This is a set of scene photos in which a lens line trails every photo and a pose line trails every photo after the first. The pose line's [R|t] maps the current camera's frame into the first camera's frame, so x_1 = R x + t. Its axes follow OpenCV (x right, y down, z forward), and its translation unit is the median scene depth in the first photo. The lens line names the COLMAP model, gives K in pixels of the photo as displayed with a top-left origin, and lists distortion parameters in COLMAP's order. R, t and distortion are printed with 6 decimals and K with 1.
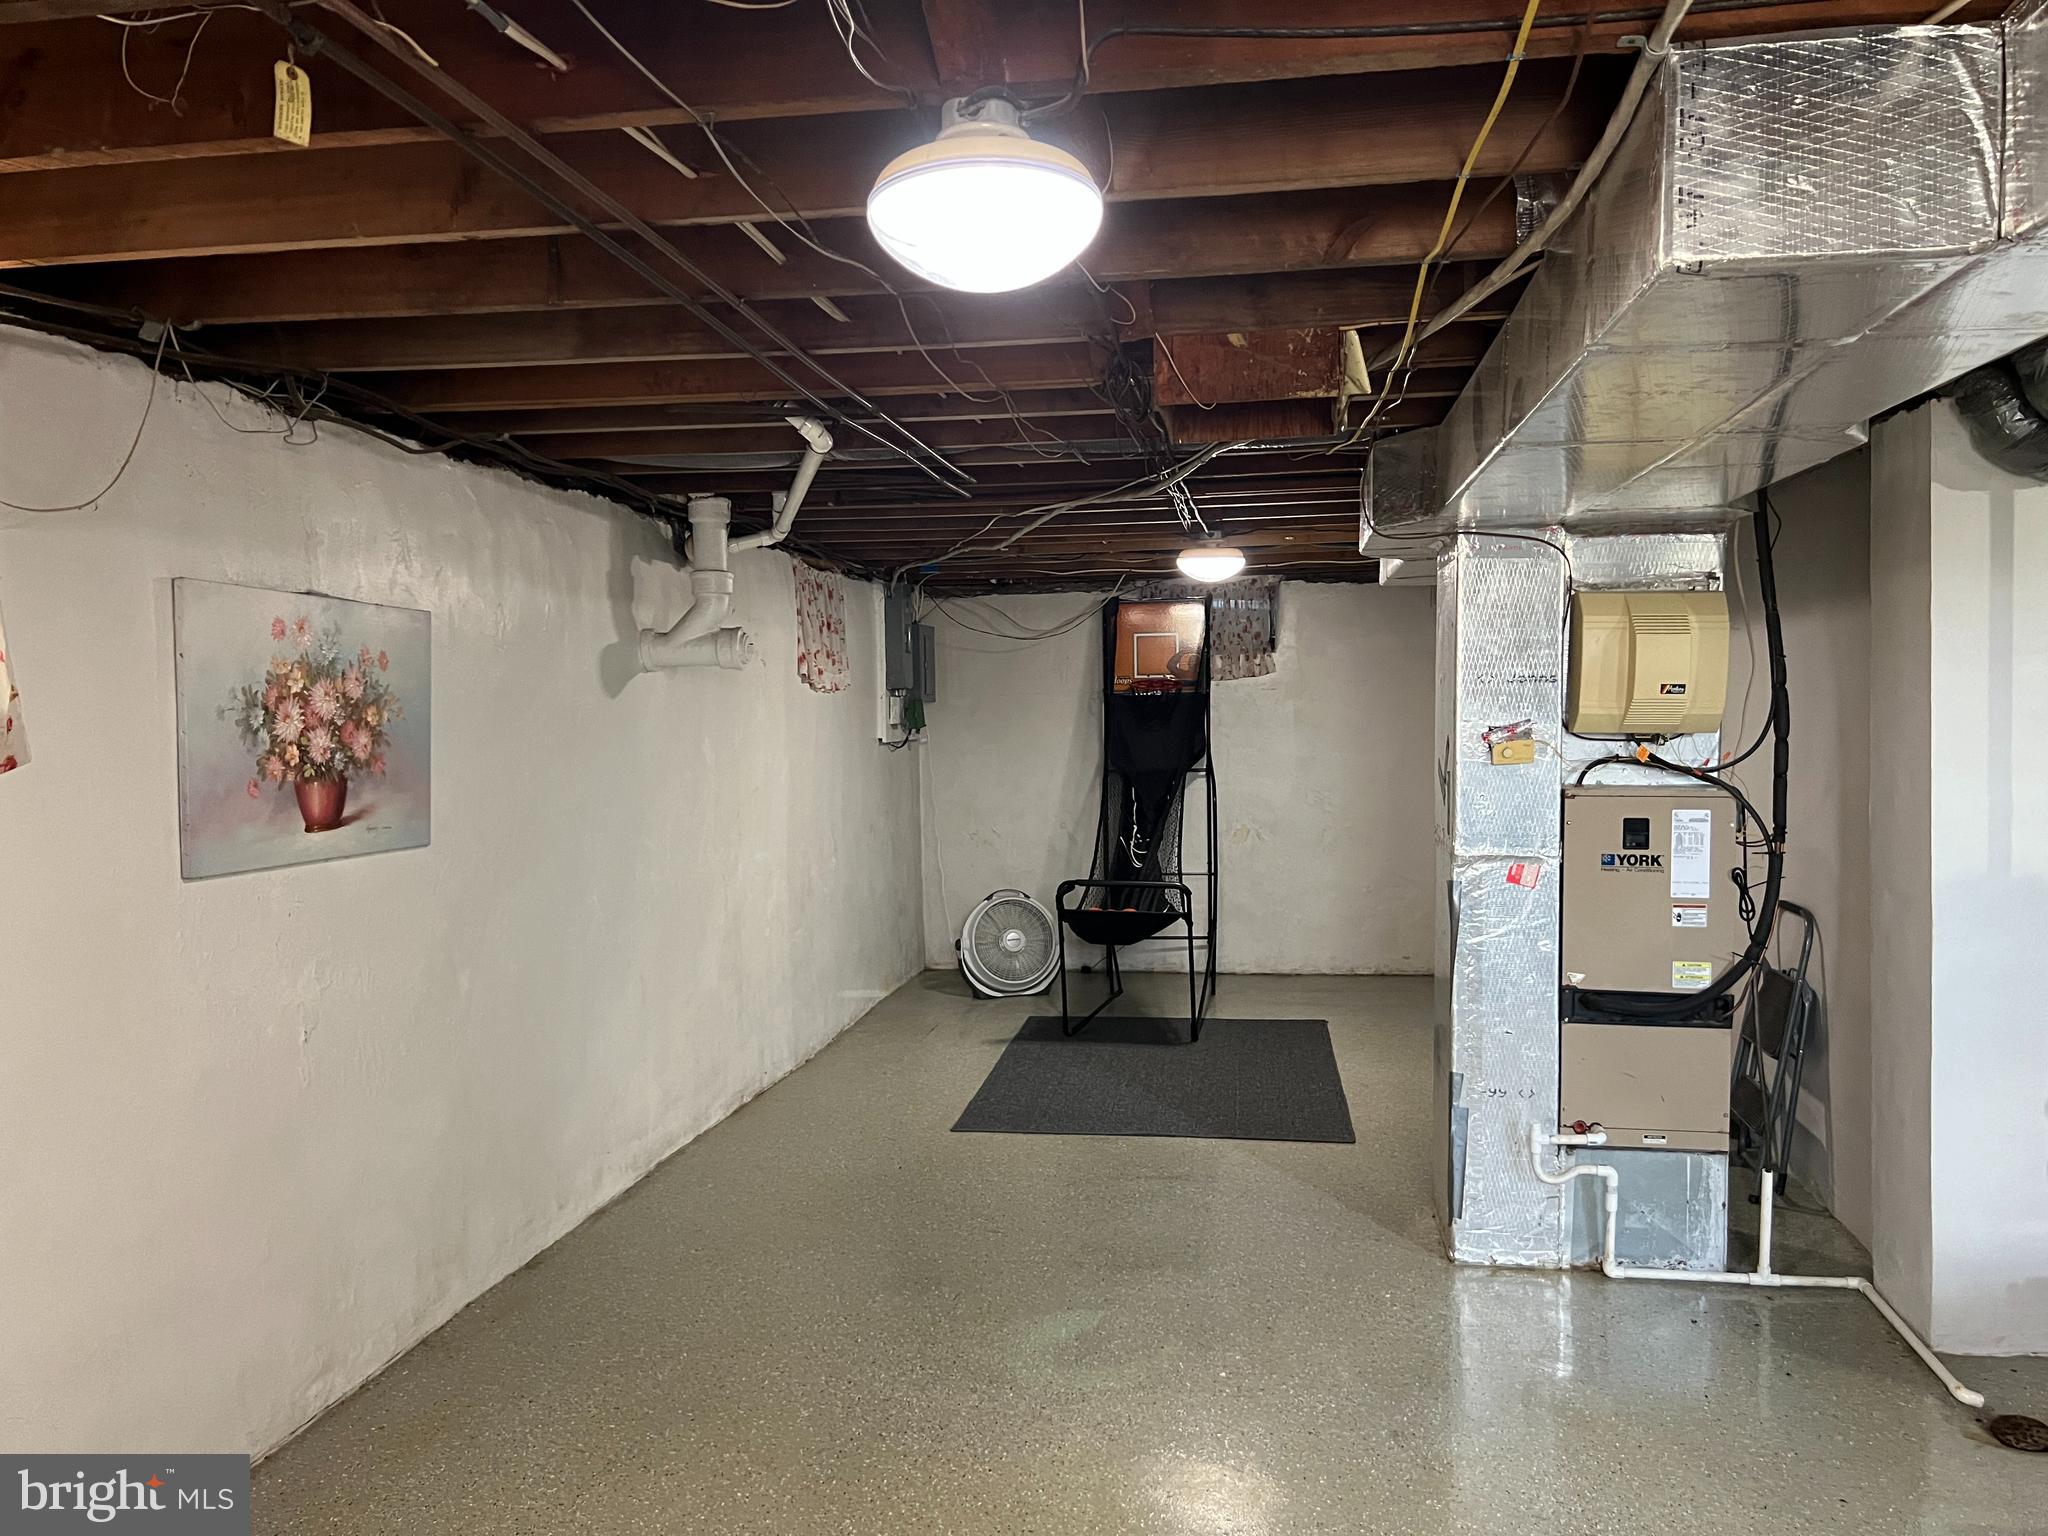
lens RADIAL K [[1499.4, 0, 1024.0], [0, 1499.4, 768.0], [0, 0, 1]] dist [0.013707, -0.004625]
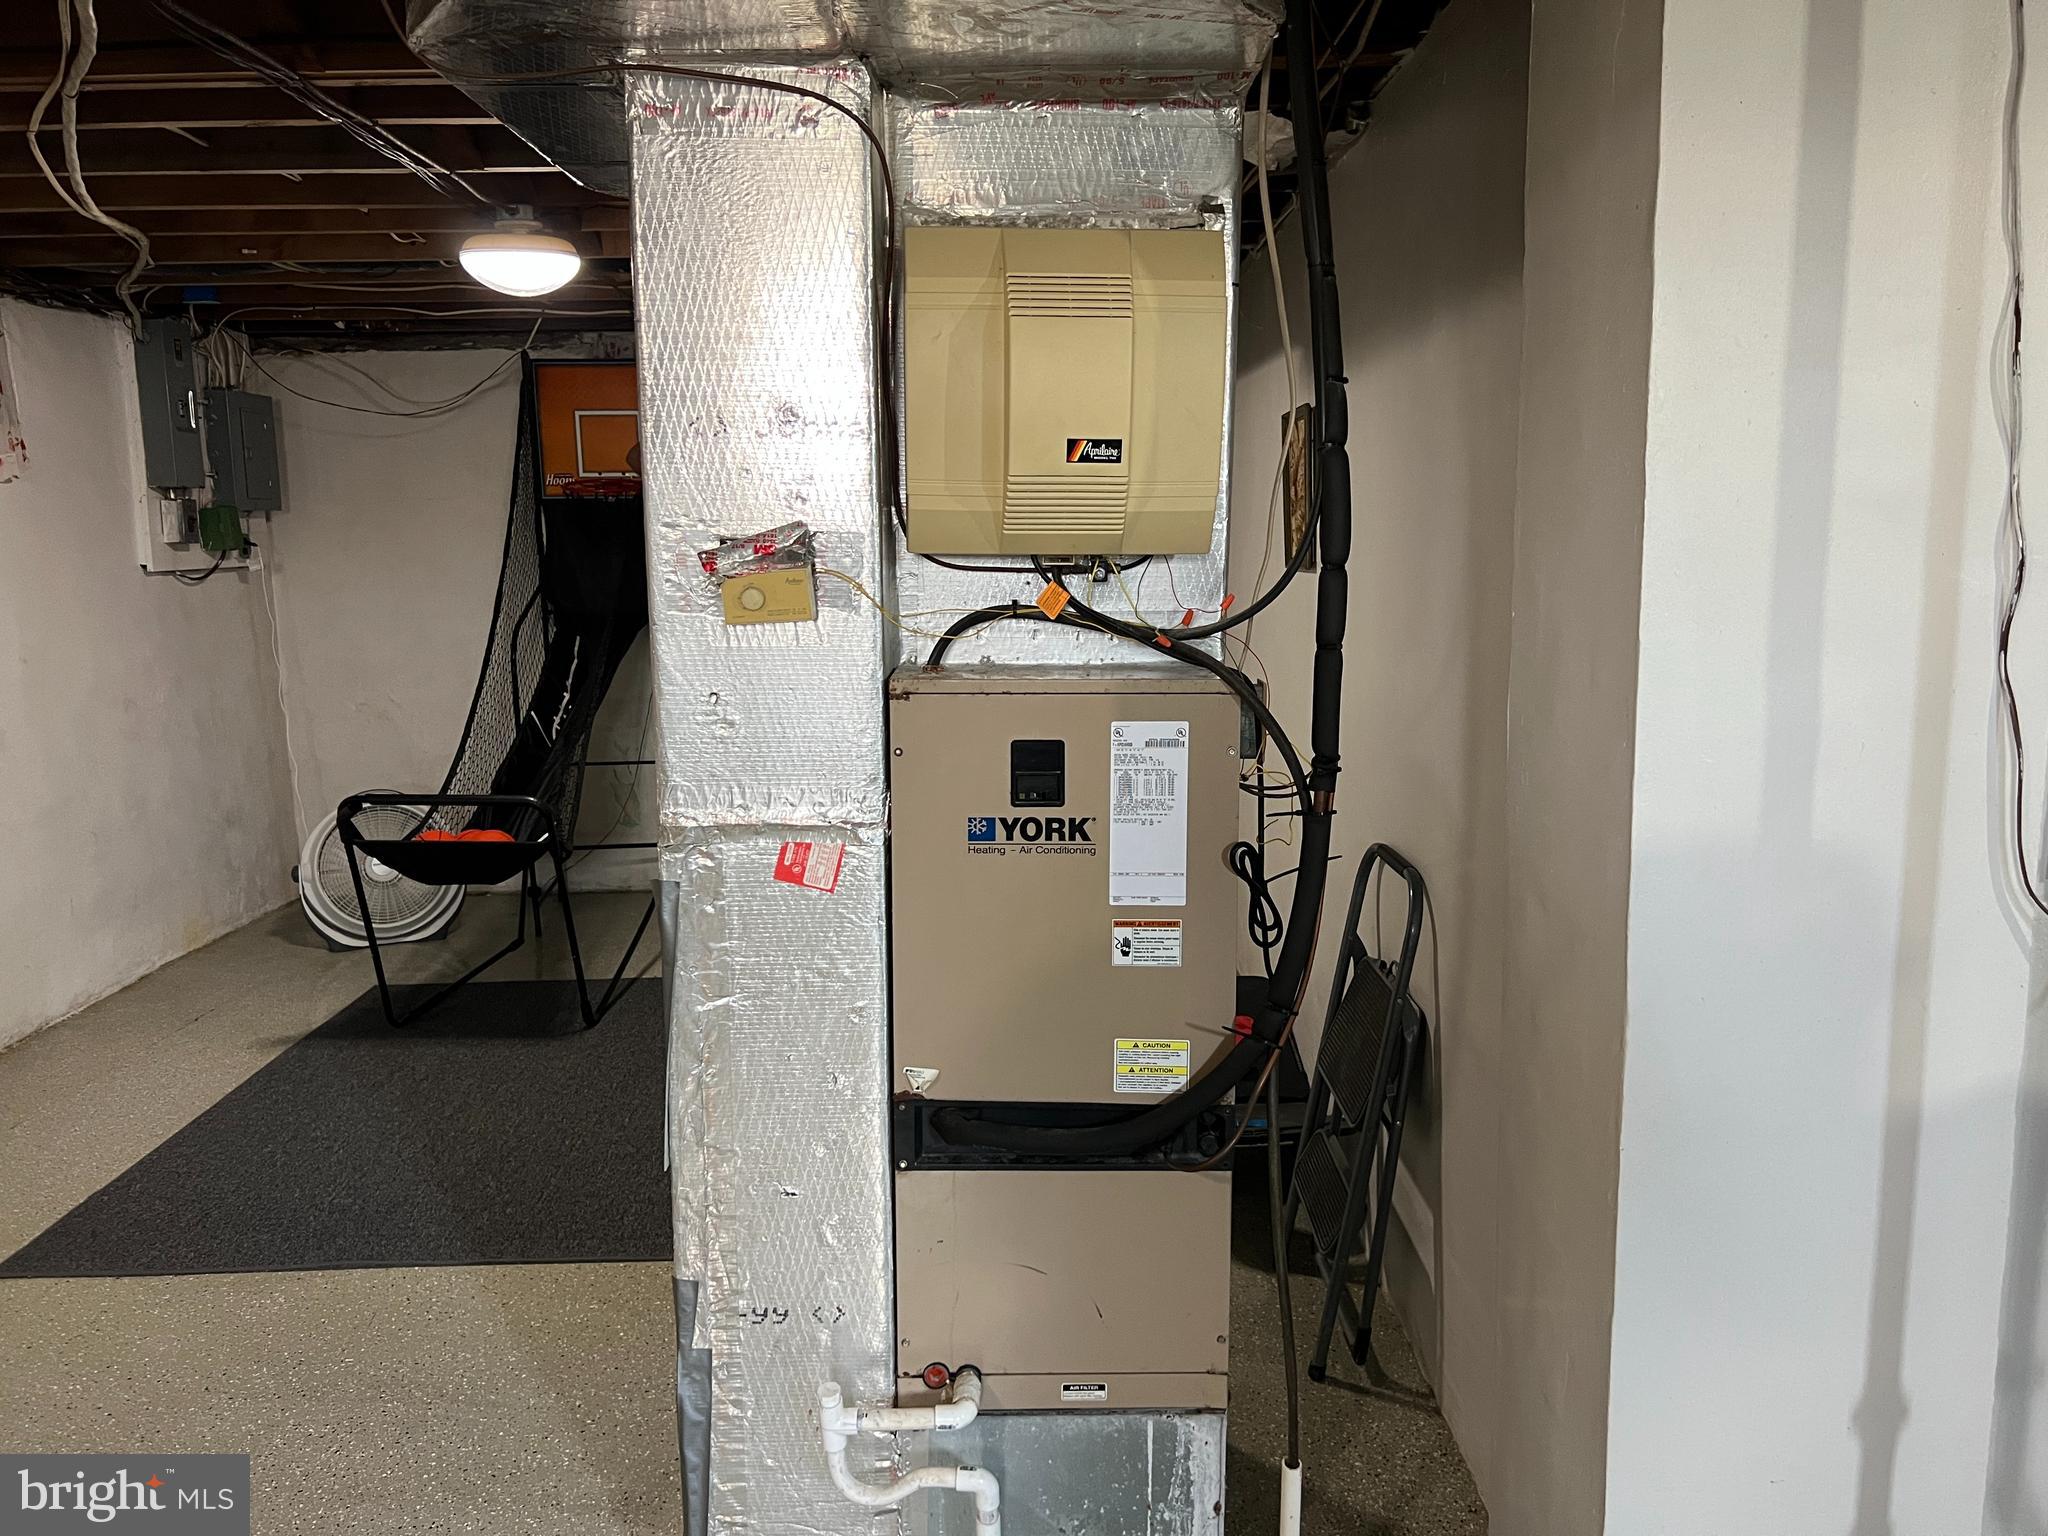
lens RADIAL K [[1483.8, 0, 1024.0], [0, 1483.8, 768.0], [0, 0, 1]] dist [0.094029, -0.082143]
pose [[0.985883, -0.023335, 0.165802, 0.325724], [0.004493, 0.993572, 0.113115, -0.009739], [-0.167376, -0.110773, 0.979650, 0.549518]]
